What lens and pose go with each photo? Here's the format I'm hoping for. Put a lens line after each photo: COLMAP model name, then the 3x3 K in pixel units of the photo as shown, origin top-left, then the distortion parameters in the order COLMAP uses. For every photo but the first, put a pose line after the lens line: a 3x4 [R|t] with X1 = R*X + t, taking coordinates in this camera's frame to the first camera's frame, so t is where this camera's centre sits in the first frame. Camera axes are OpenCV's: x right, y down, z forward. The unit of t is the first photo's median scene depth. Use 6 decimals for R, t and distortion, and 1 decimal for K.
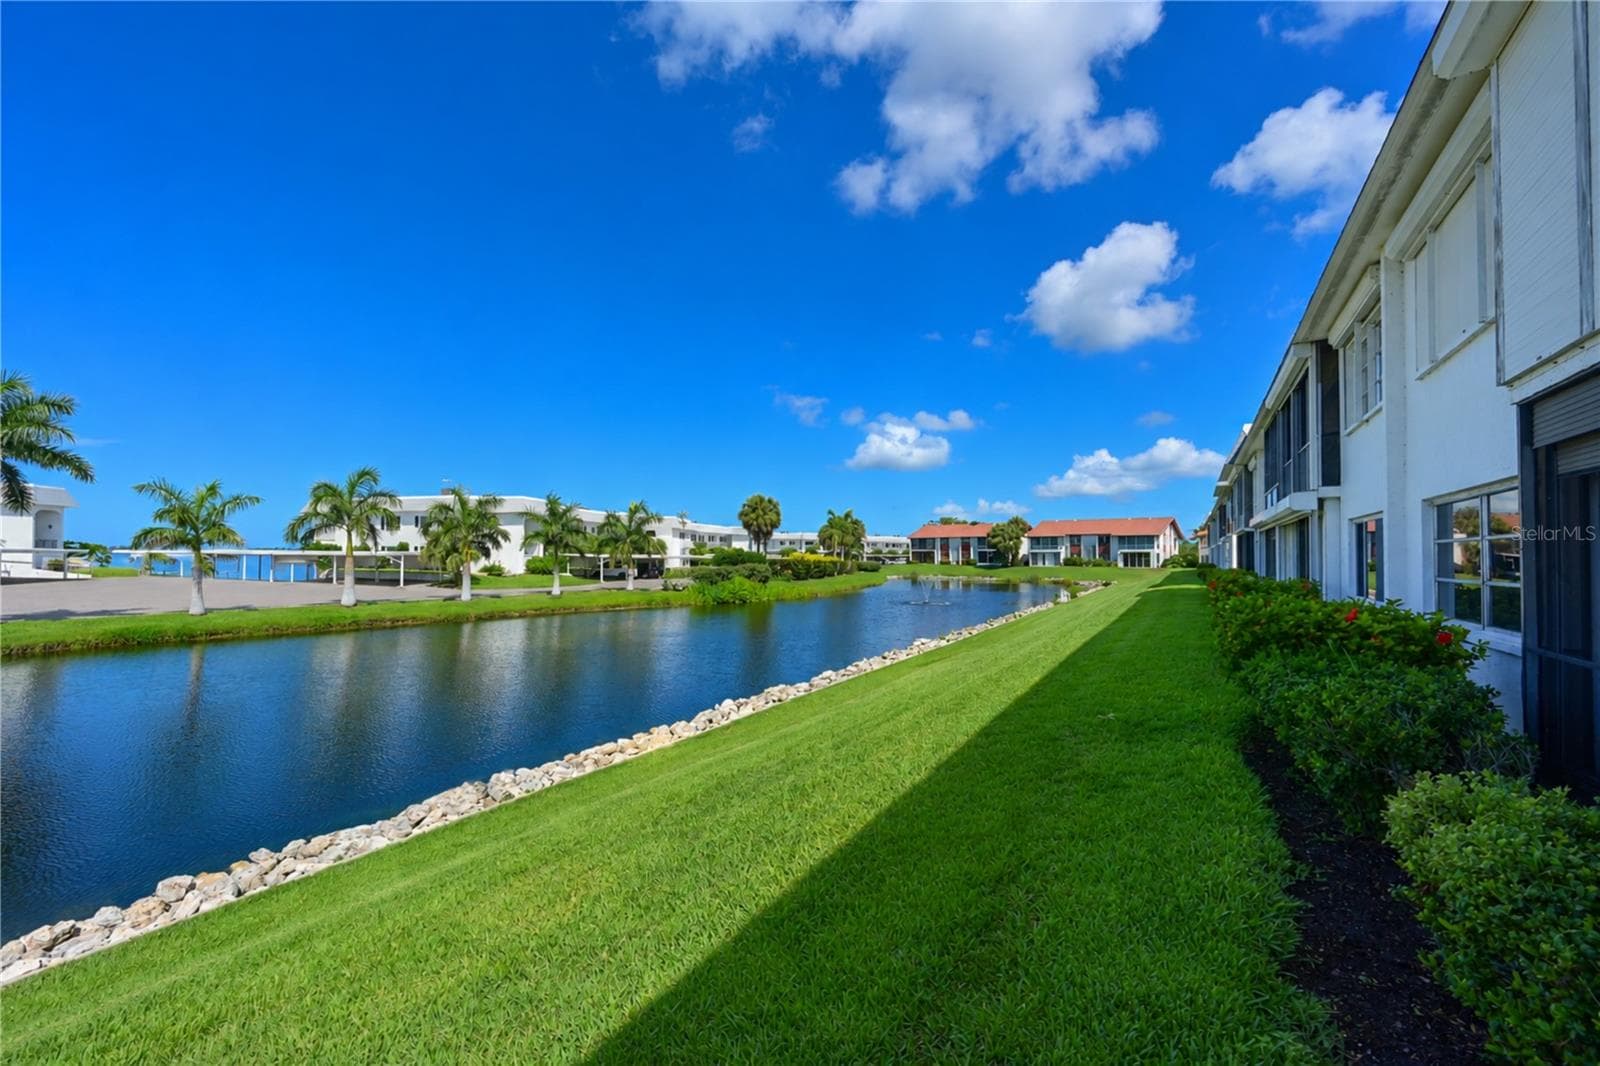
lens RADIAL K [[692.6, 0, 802.9], [0, 692.6, 545.4], [0, 0, 1]] dist [0.026002, 0.000768]
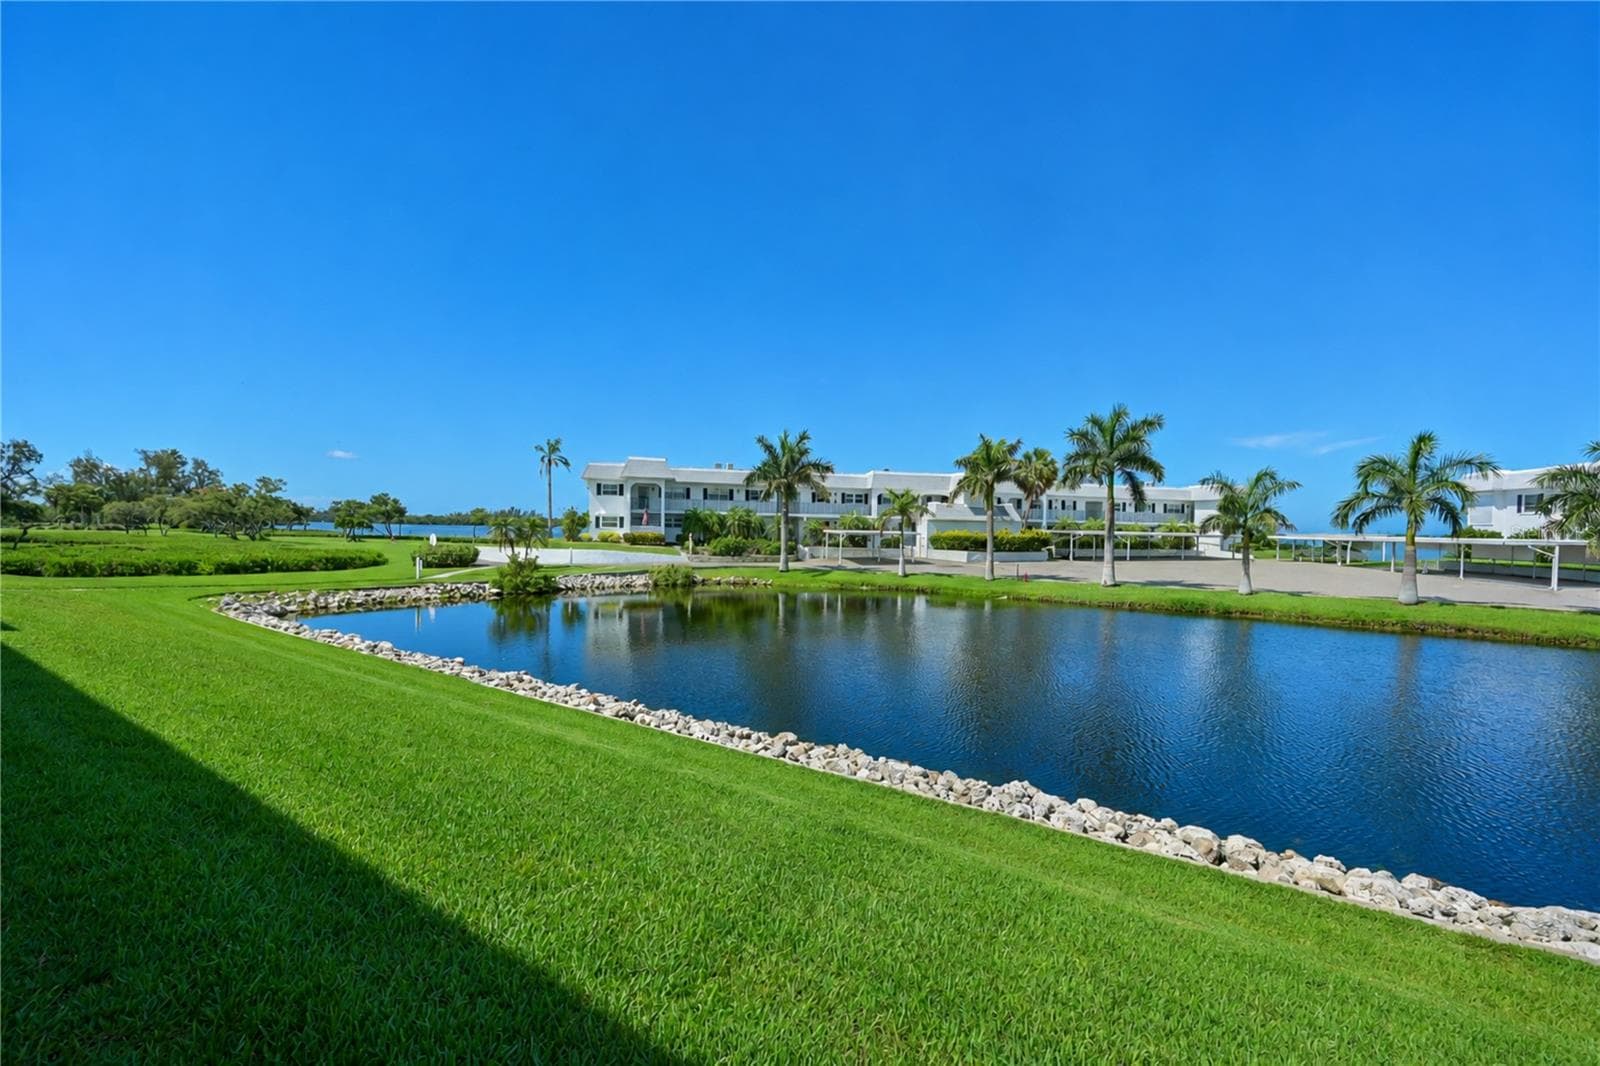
lens RADIAL K [[660.1, 0, 803.5], [0, 660.1, 523.9], [0, 0, 1]] dist [0.009427, -0.000432]
pose [[-0.055544, -0.020974, -0.998236, 0.139982], [-0.004891, 0.999773, -0.020734, 0.010467], [0.998444, 0.003731, -0.055634, 0.276862]]
